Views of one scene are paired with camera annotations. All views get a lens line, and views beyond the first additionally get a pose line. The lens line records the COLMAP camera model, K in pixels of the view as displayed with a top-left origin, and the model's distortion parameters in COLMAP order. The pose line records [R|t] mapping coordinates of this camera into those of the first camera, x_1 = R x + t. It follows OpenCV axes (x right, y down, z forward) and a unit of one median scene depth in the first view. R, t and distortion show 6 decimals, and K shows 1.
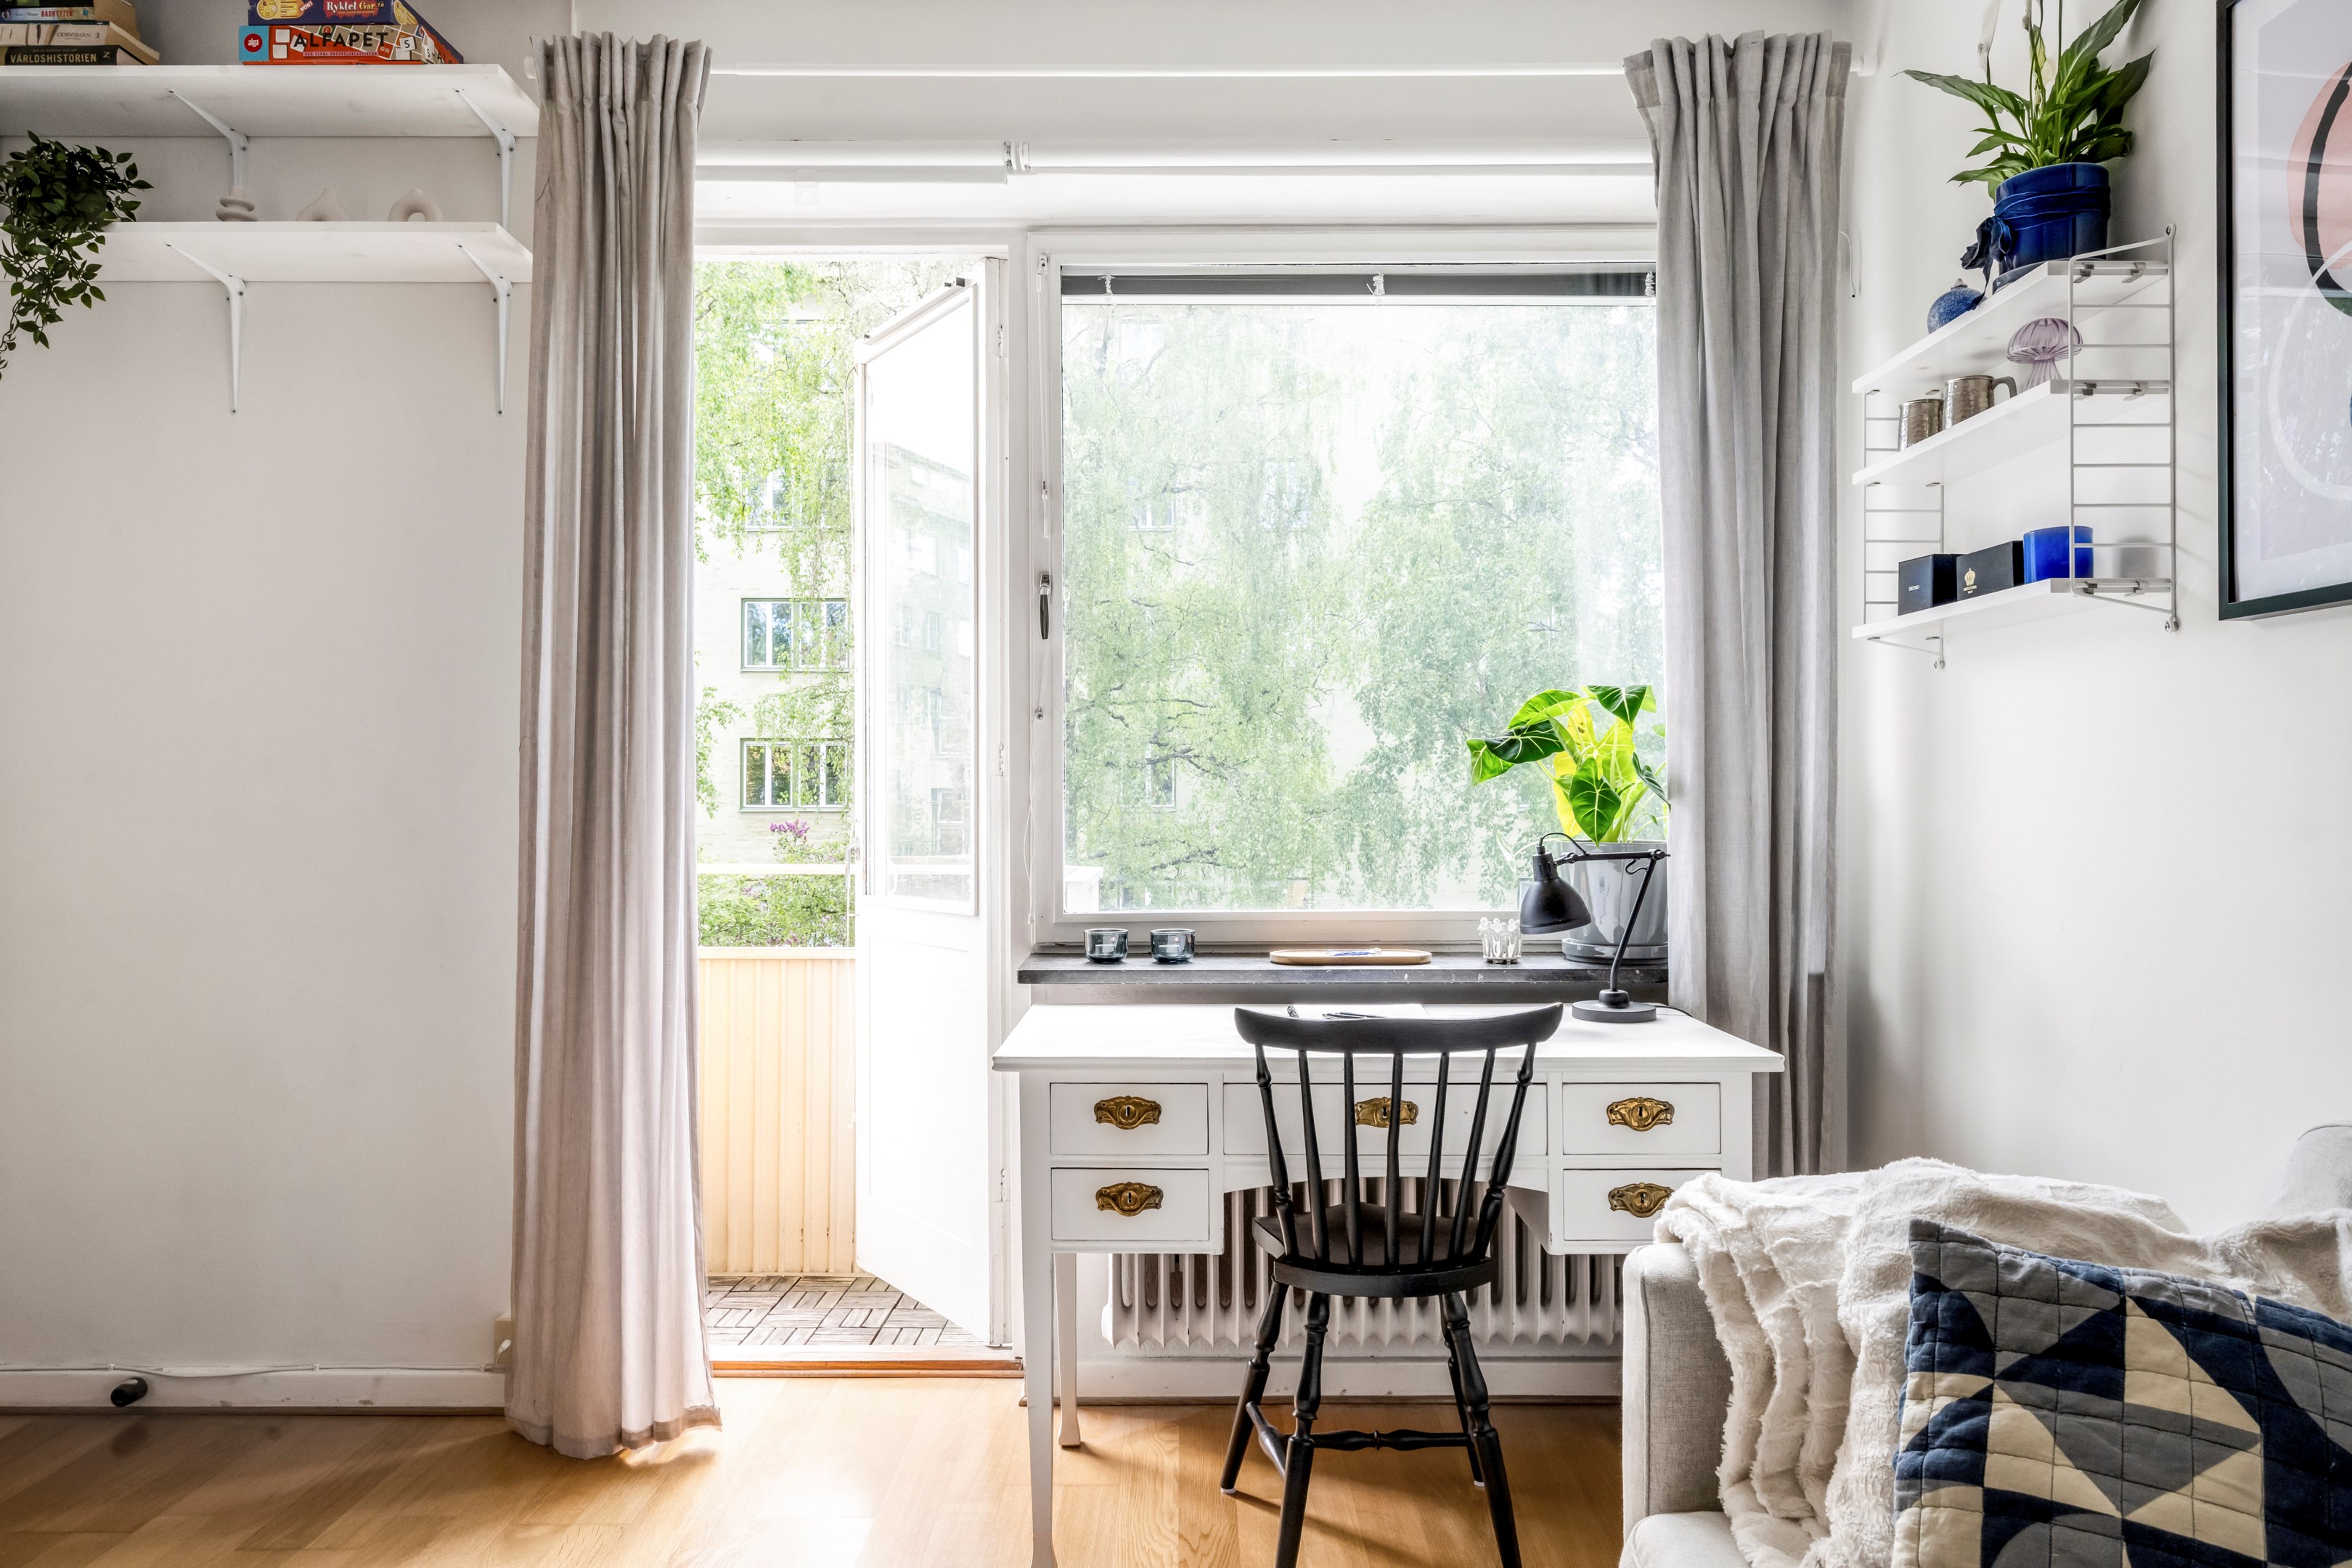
lens RADIAL K [[1532.7, 0, 1170.2], [0, 1532.7, 792.2], [0, 0, 1]] dist [-0.003324, -0.000094]
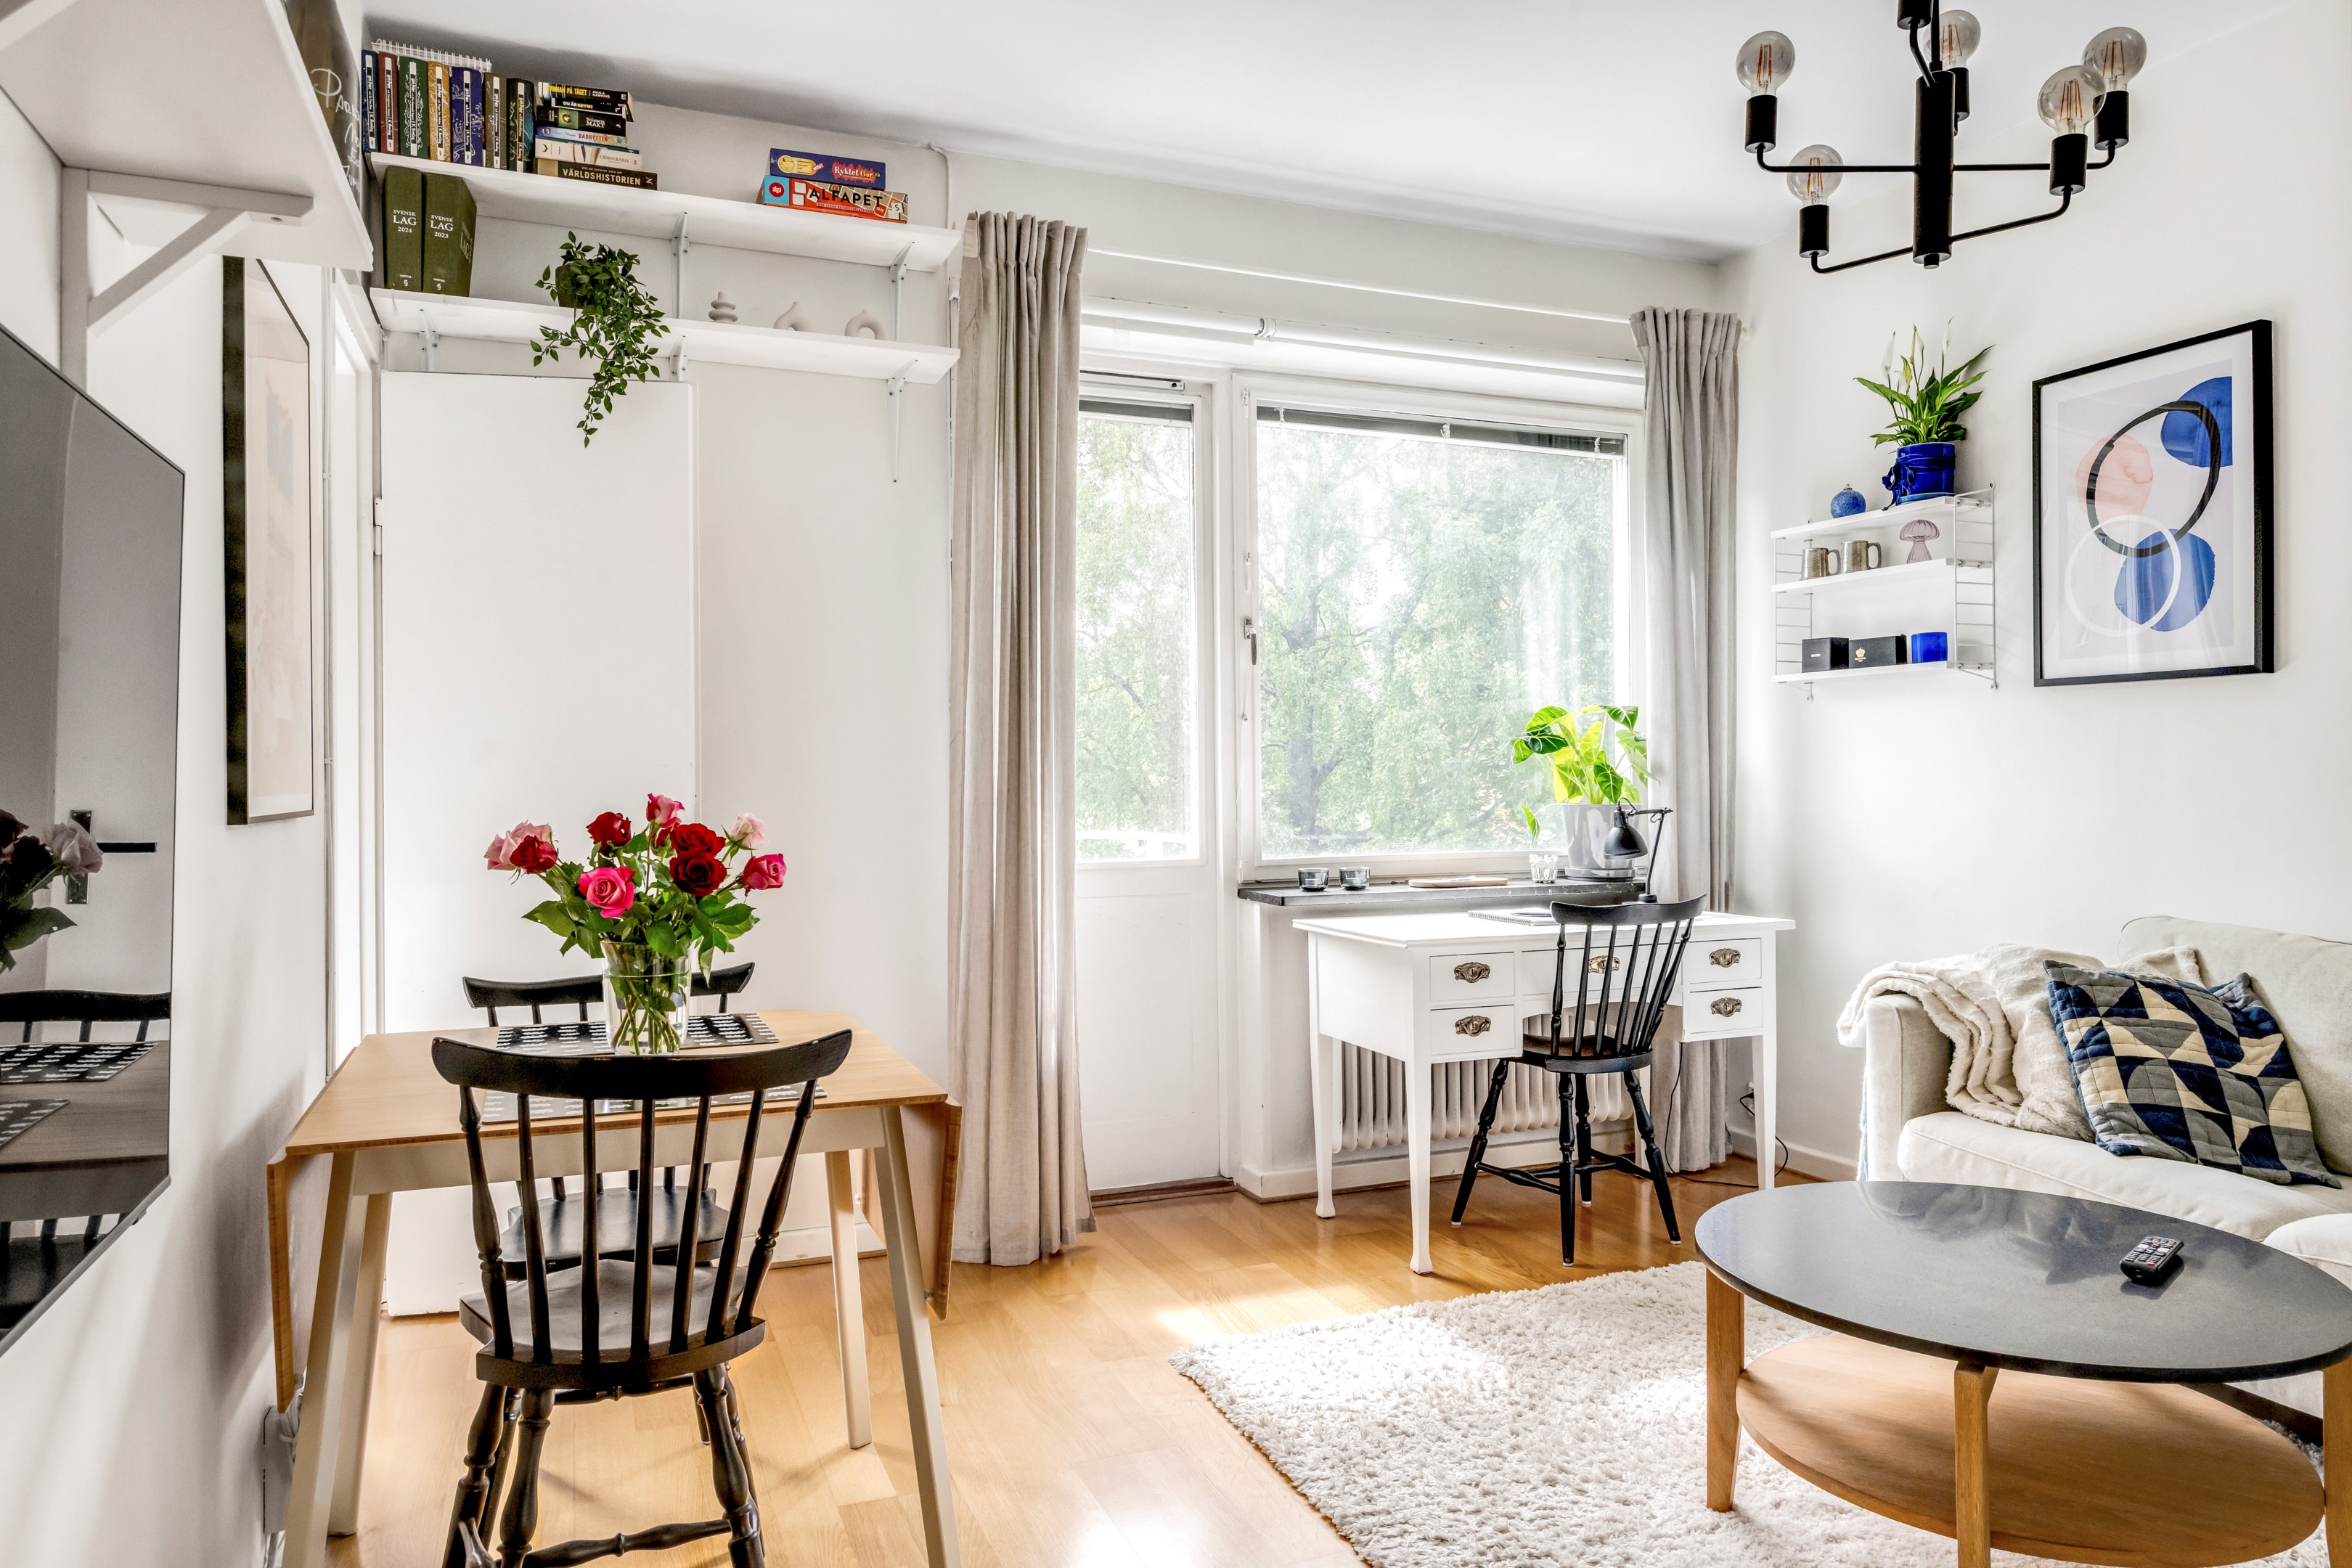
lens RADIAL K [[1482.2, 0, 1176.0], [0, 1482.2, 784.0], [0, 0, 1]] dist [-0.002340, 0.001034]
pose [[0.928892, -0.005885, 0.370303, -0.874384], [0.003116, 0.999963, 0.008076, -0.002542], [-0.370337, -0.006348, 0.928876, -0.322751]]
